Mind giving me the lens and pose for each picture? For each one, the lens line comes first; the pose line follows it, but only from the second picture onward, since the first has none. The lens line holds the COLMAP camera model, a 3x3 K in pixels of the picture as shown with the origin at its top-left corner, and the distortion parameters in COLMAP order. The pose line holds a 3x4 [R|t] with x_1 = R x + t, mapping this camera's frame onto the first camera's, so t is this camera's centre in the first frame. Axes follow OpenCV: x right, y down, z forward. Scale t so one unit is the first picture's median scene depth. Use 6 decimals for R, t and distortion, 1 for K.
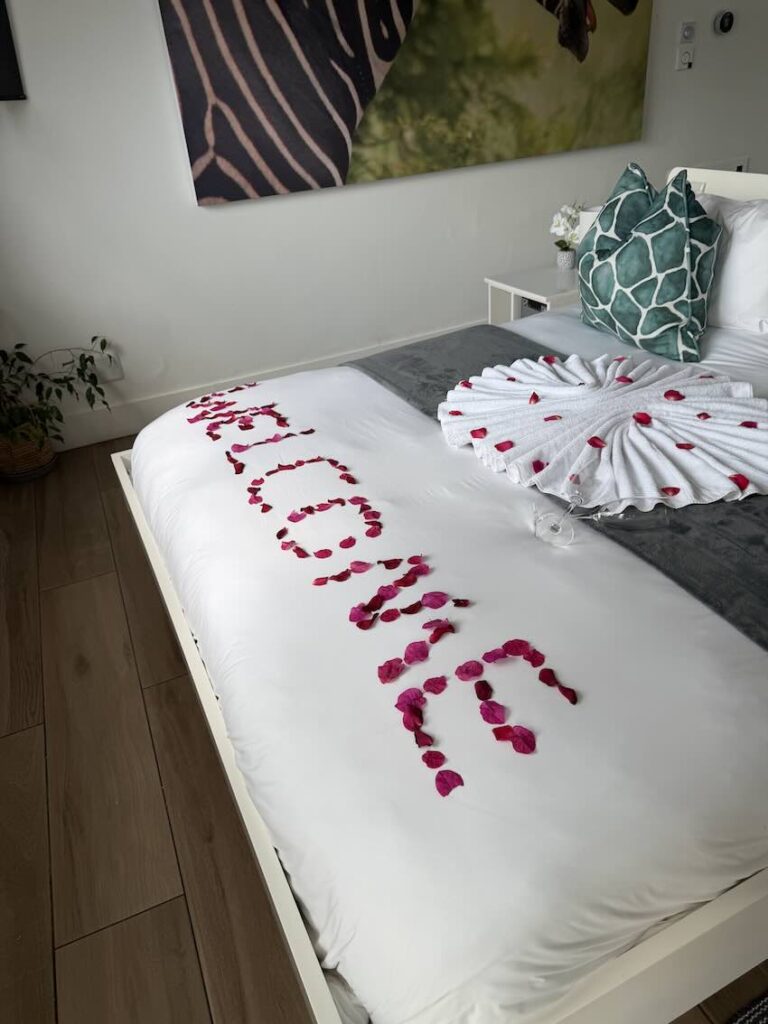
lens RADIAL K [[723.6, 0, 382.5], [0, 723.6, 512.9], [0, 0, 1]] dist [0.050912, -0.039717]
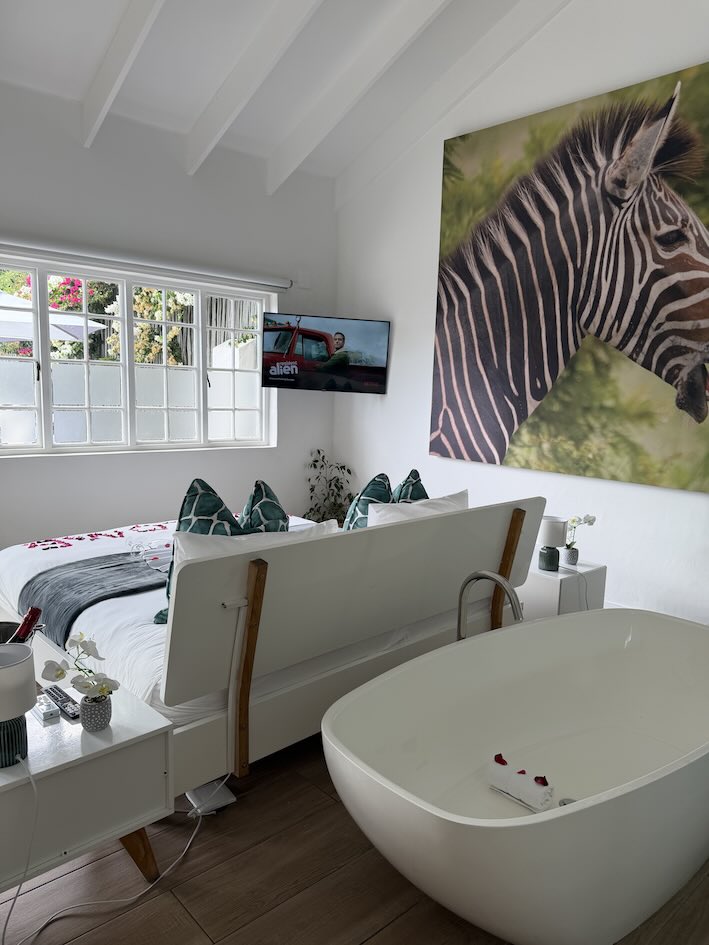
lens RADIAL K [[667.8, 0, 354.6], [0, 667.8, 476.8], [0, 0, 1]] dist [0.050912, -0.039717]
pose [[0.310662, 0.234822, -0.921058, 1.146631], [-0.527197, 0.848866, 0.038599, -0.321872], [0.790919, 0.473587, 0.387508, 0.229270]]
